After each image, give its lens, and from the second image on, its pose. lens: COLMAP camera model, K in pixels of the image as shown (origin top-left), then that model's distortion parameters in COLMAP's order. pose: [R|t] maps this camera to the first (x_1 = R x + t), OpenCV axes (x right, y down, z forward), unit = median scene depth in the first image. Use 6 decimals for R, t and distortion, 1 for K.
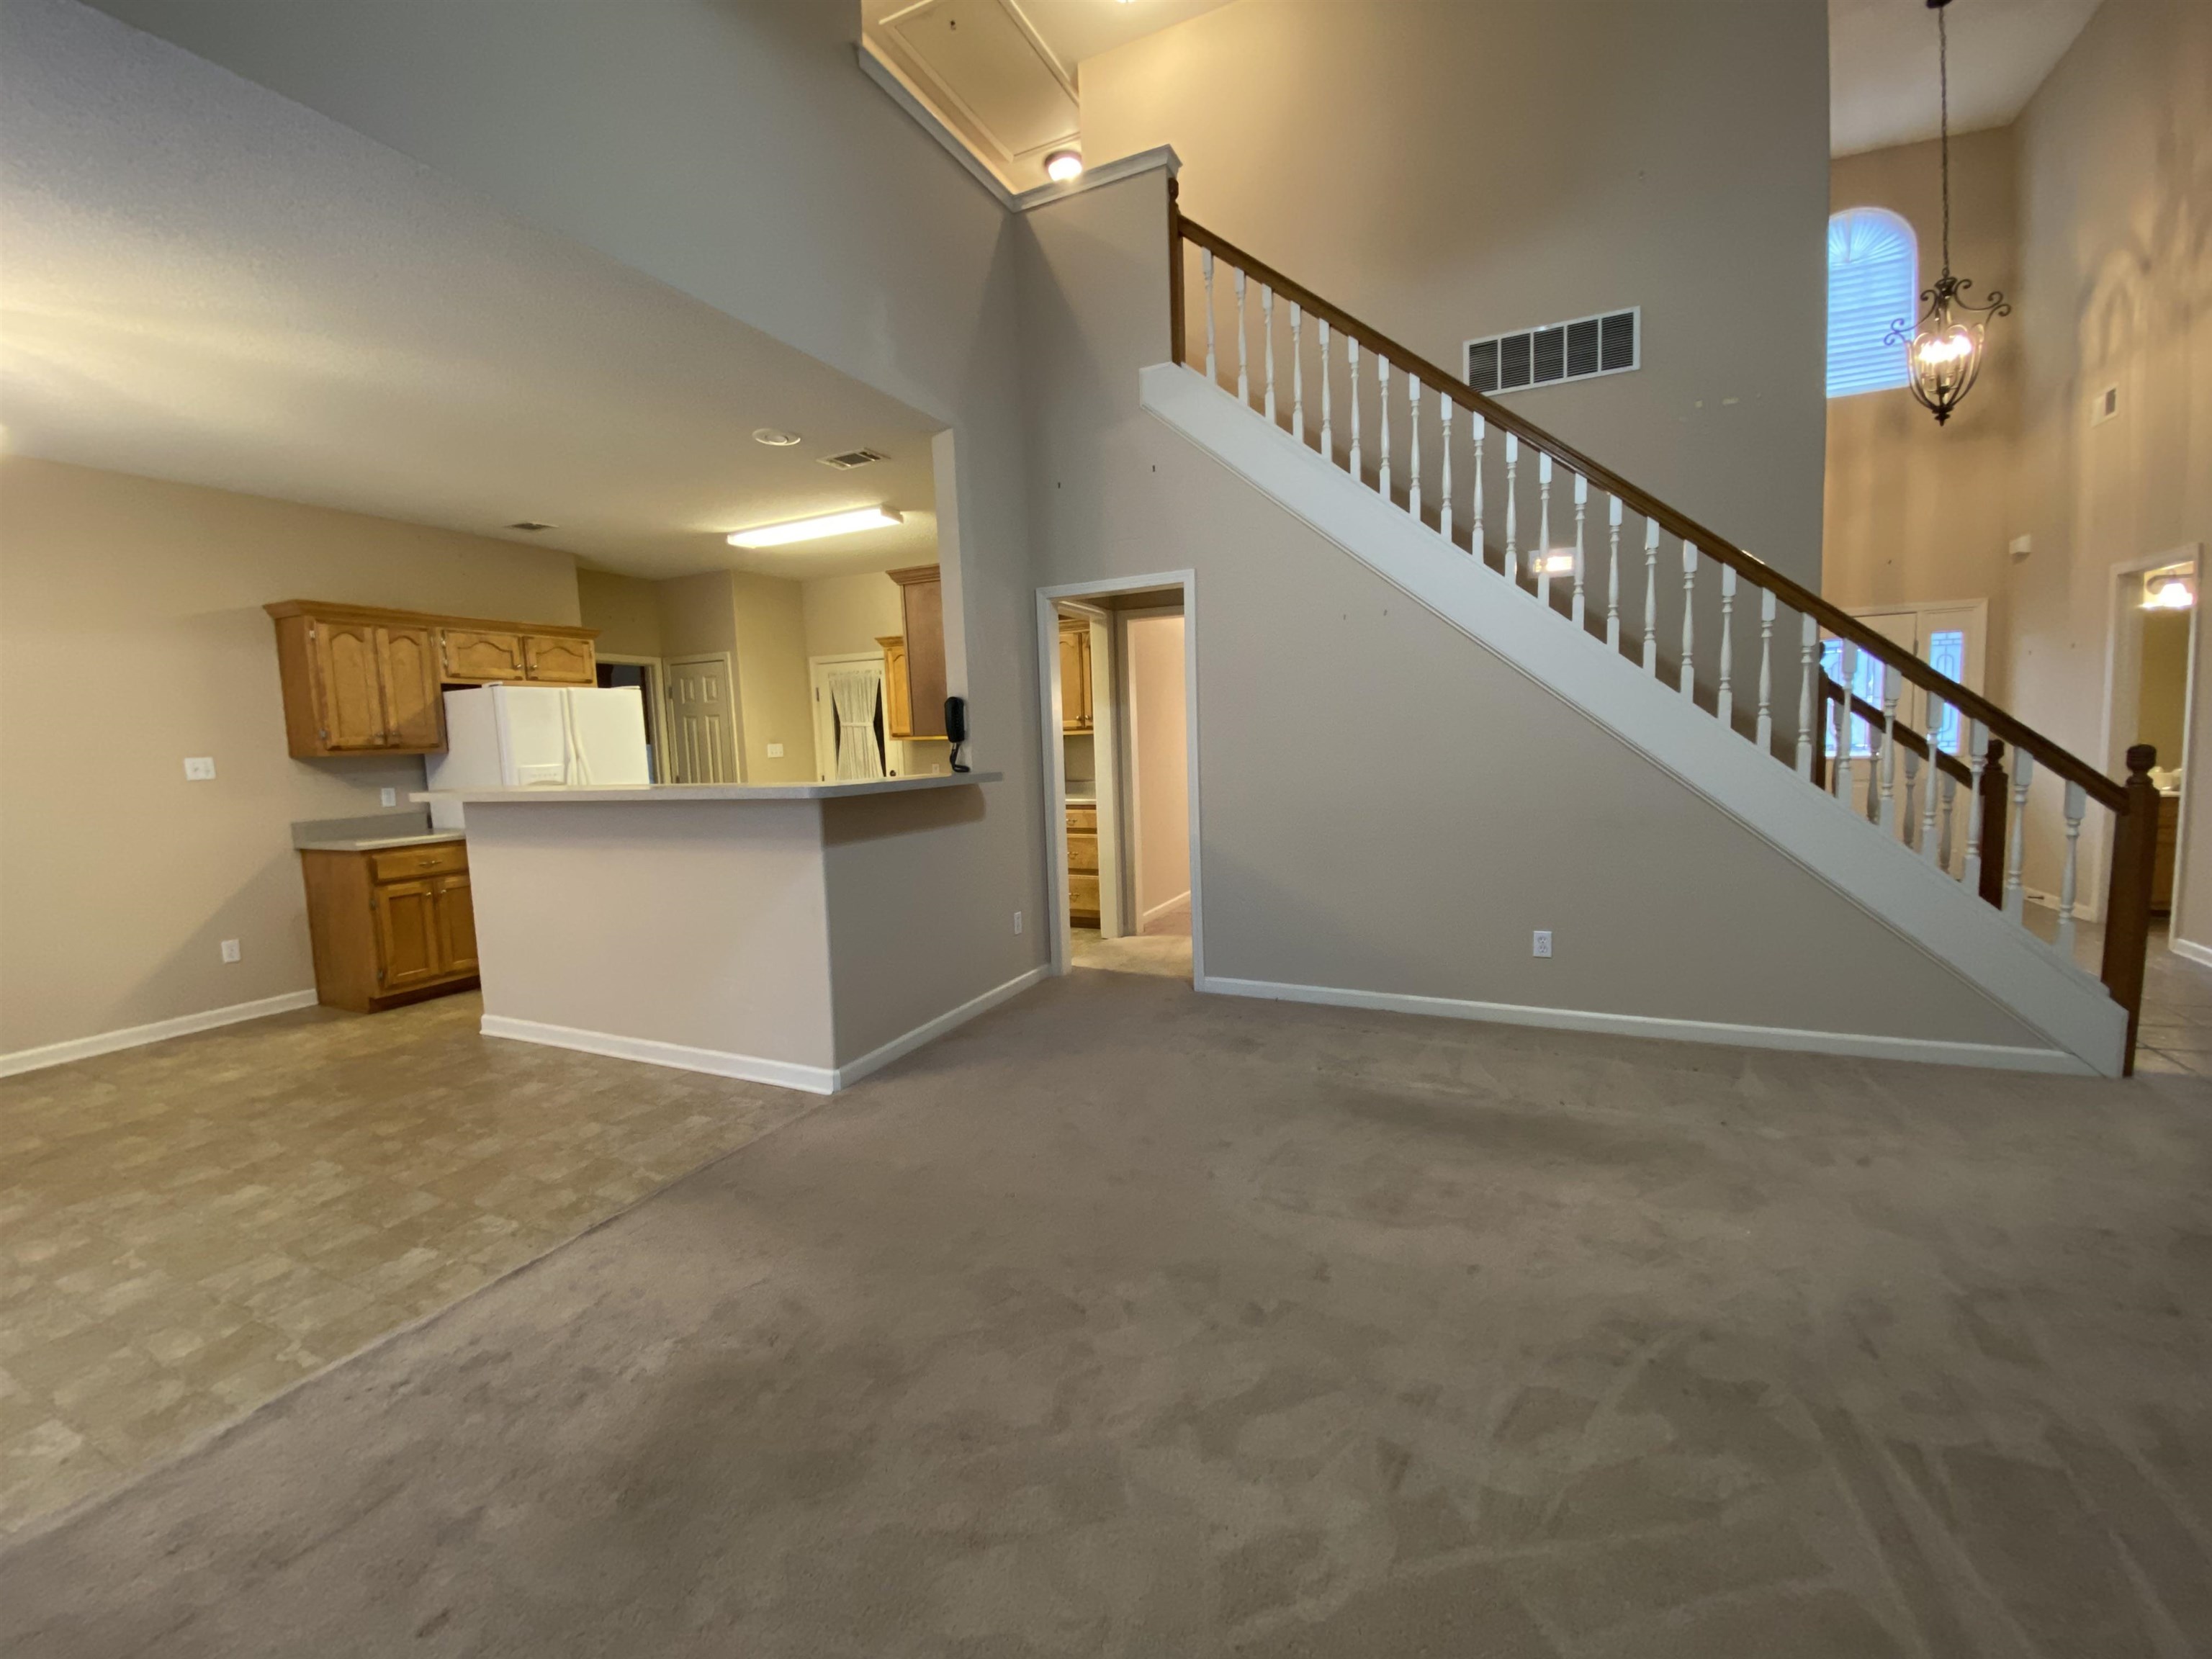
lens RADIAL K [[892.1, 0, 1093.5], [0, 892.1, 827.8], [0, 0, 1]] dist [0.006717, -0.014477]
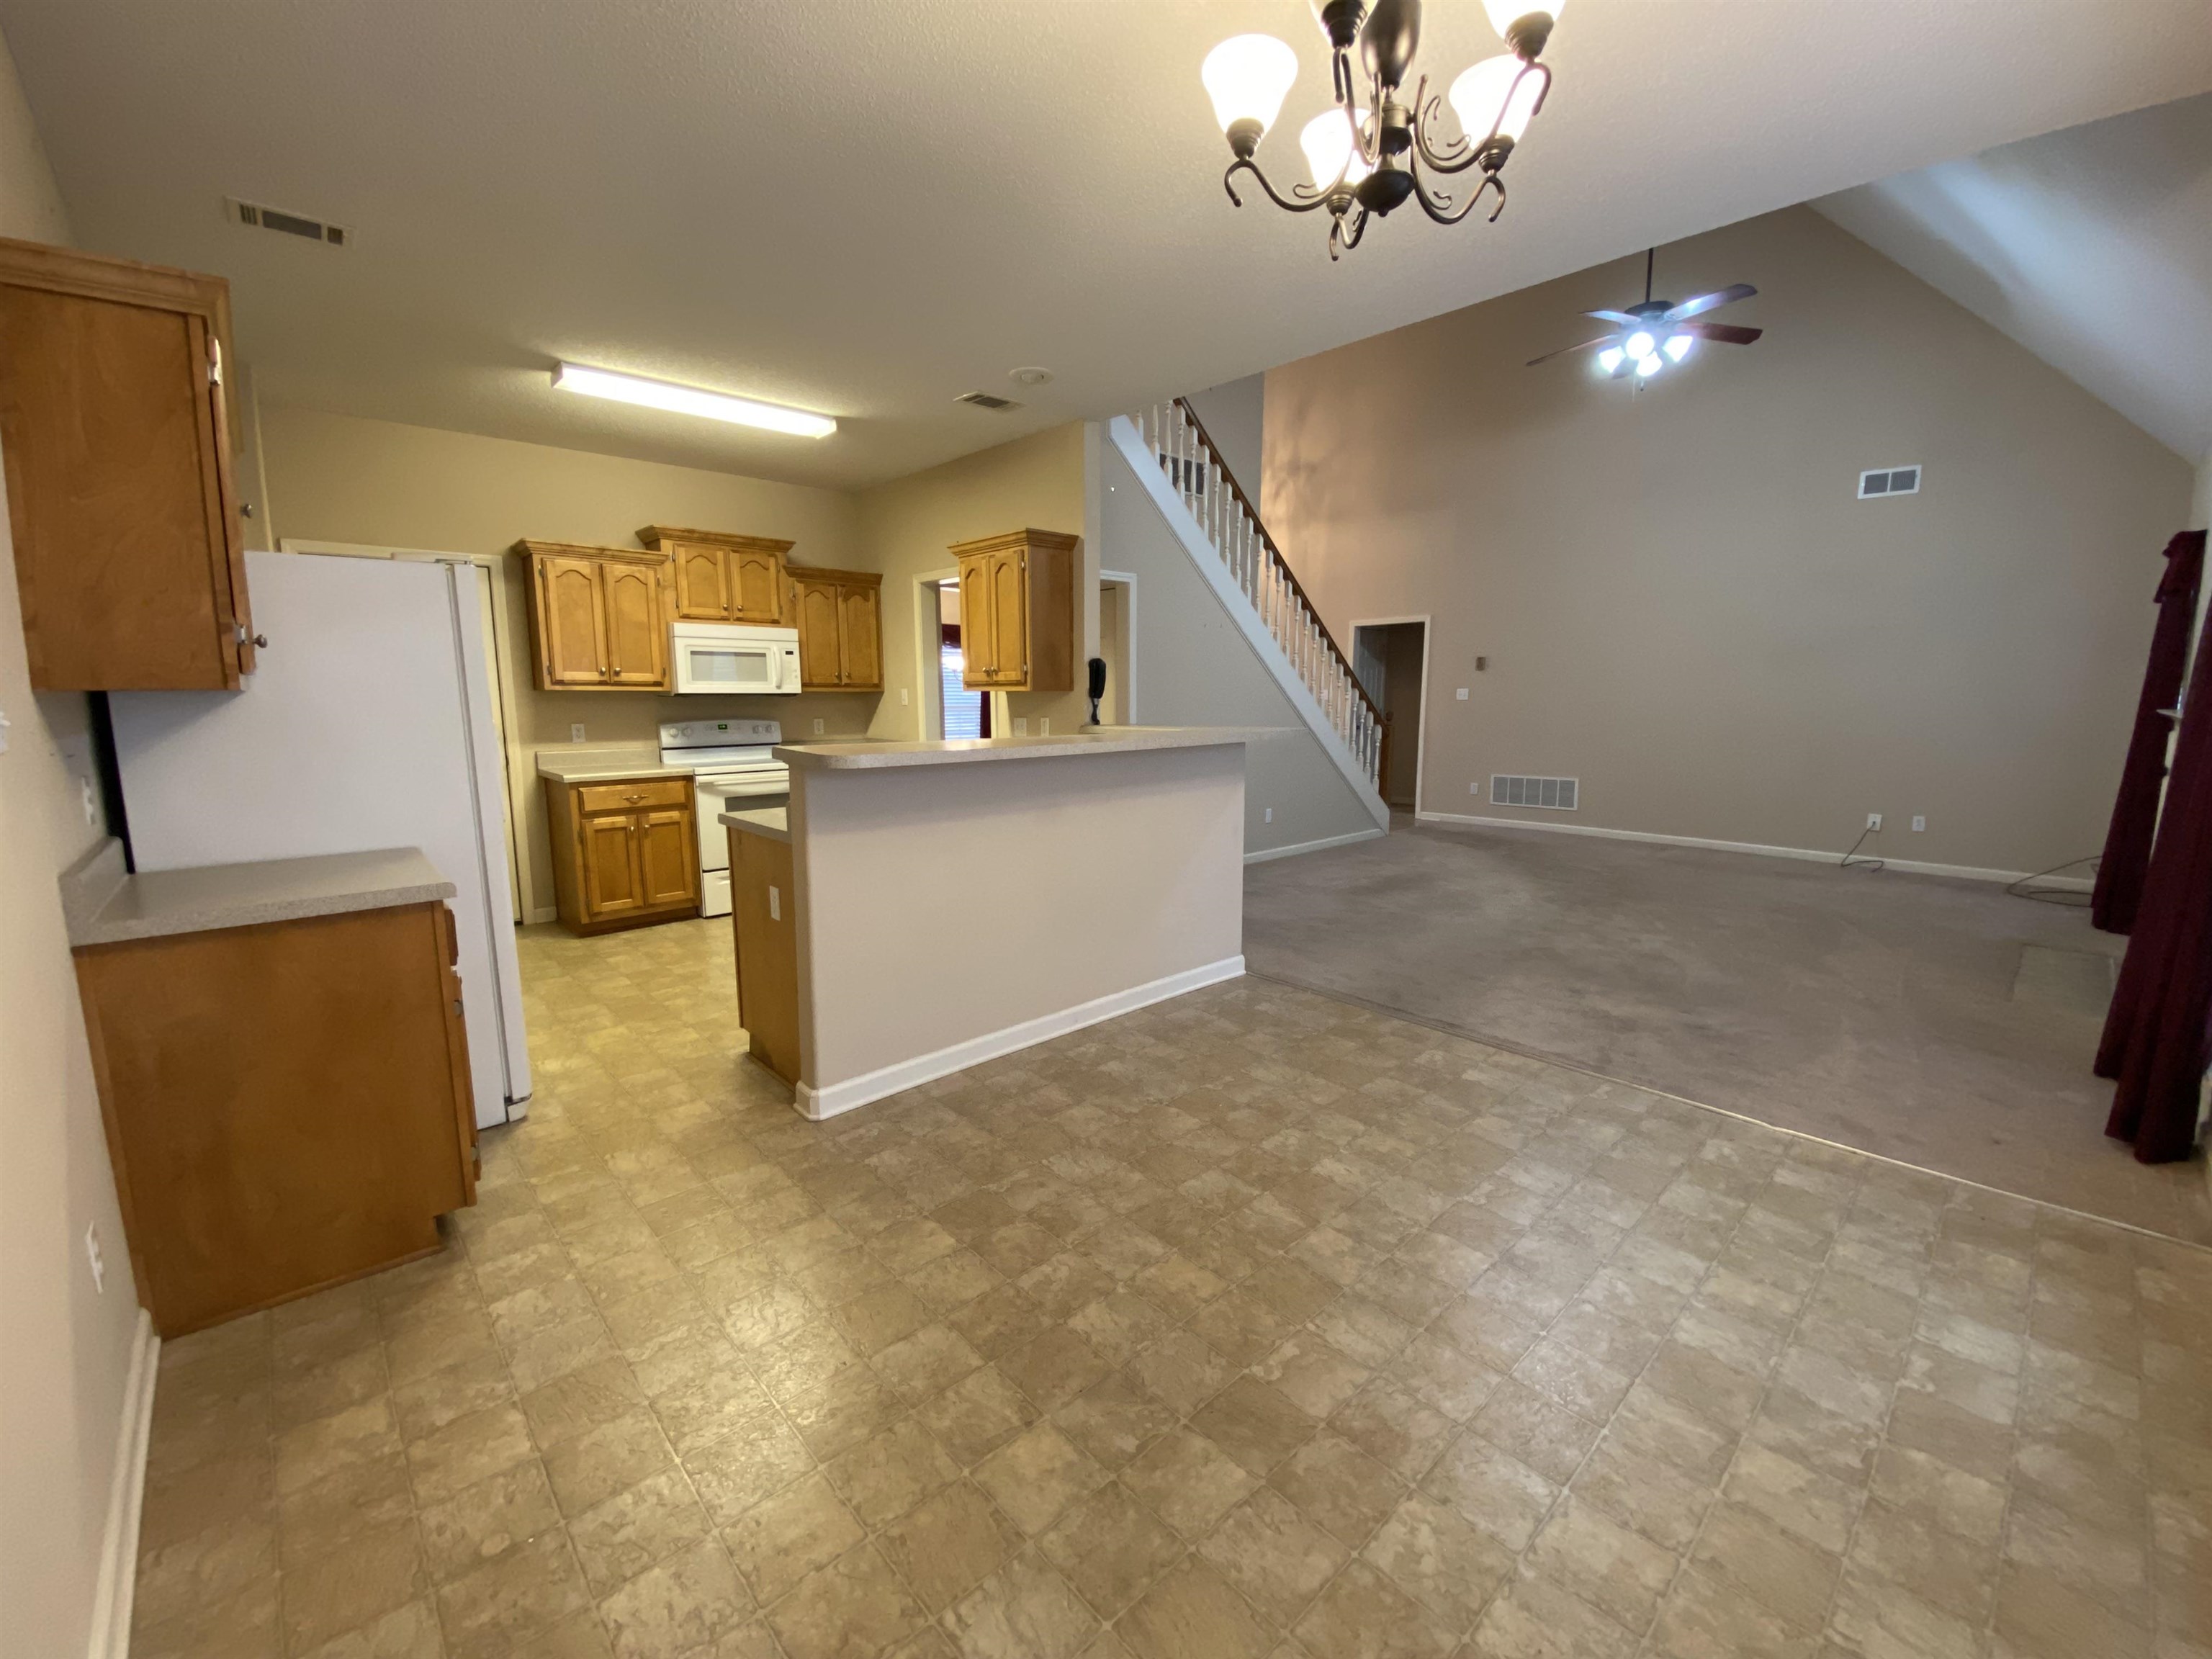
lens RADIAL K [[892.1, 0, 1097.9], [0, 892.1, 829.1], [0, 0, 1]] dist [0.006717, -0.014477]
pose [[0.383408, -0.108986, 0.917126, -1.281793], [0.079907, 0.993204, 0.084621, -0.022919], [-0.920116, 0.040840, 0.389511, 0.585172]]
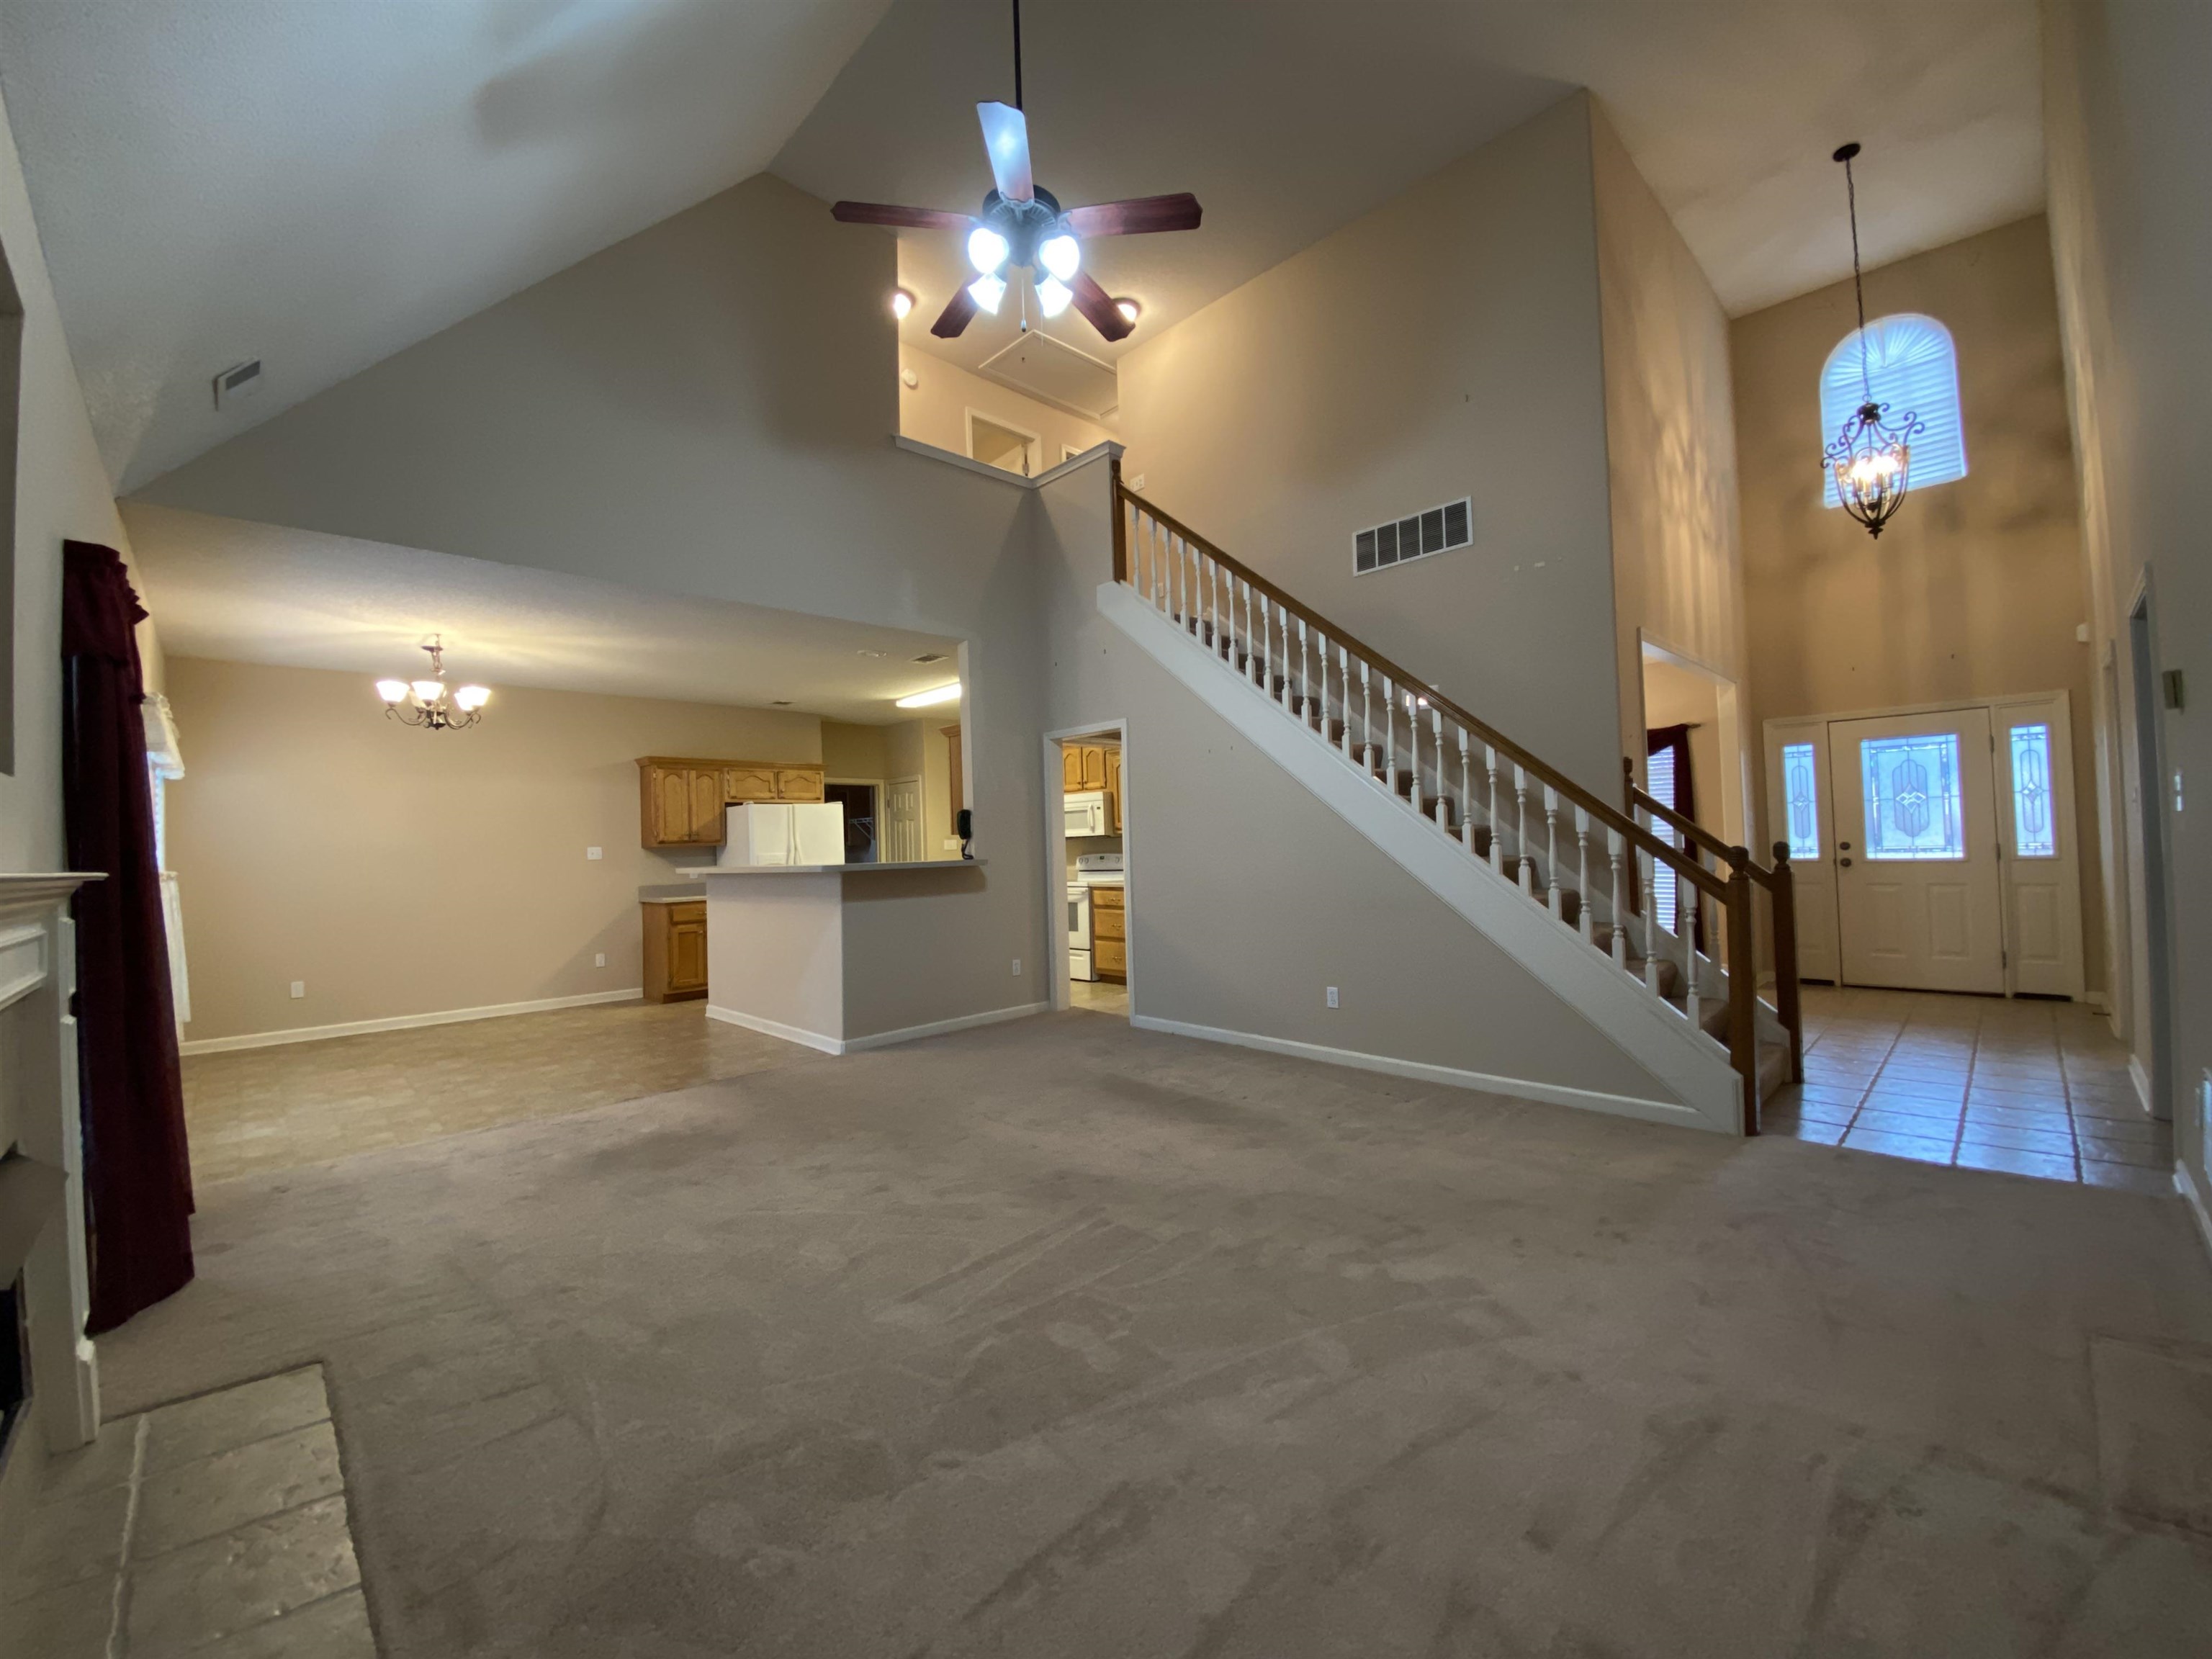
lens RADIAL K [[892.1, 0, 1099.8], [0, 892.1, 824.2], [0, 0, 1]] dist [0.006717, -0.014477]
pose [[0.934474, -0.002914, -0.356020, 0.585979], [-0.037376, 0.993638, -0.106236, 0.028048], [0.354064, 0.112581, 0.928420, -0.310961]]
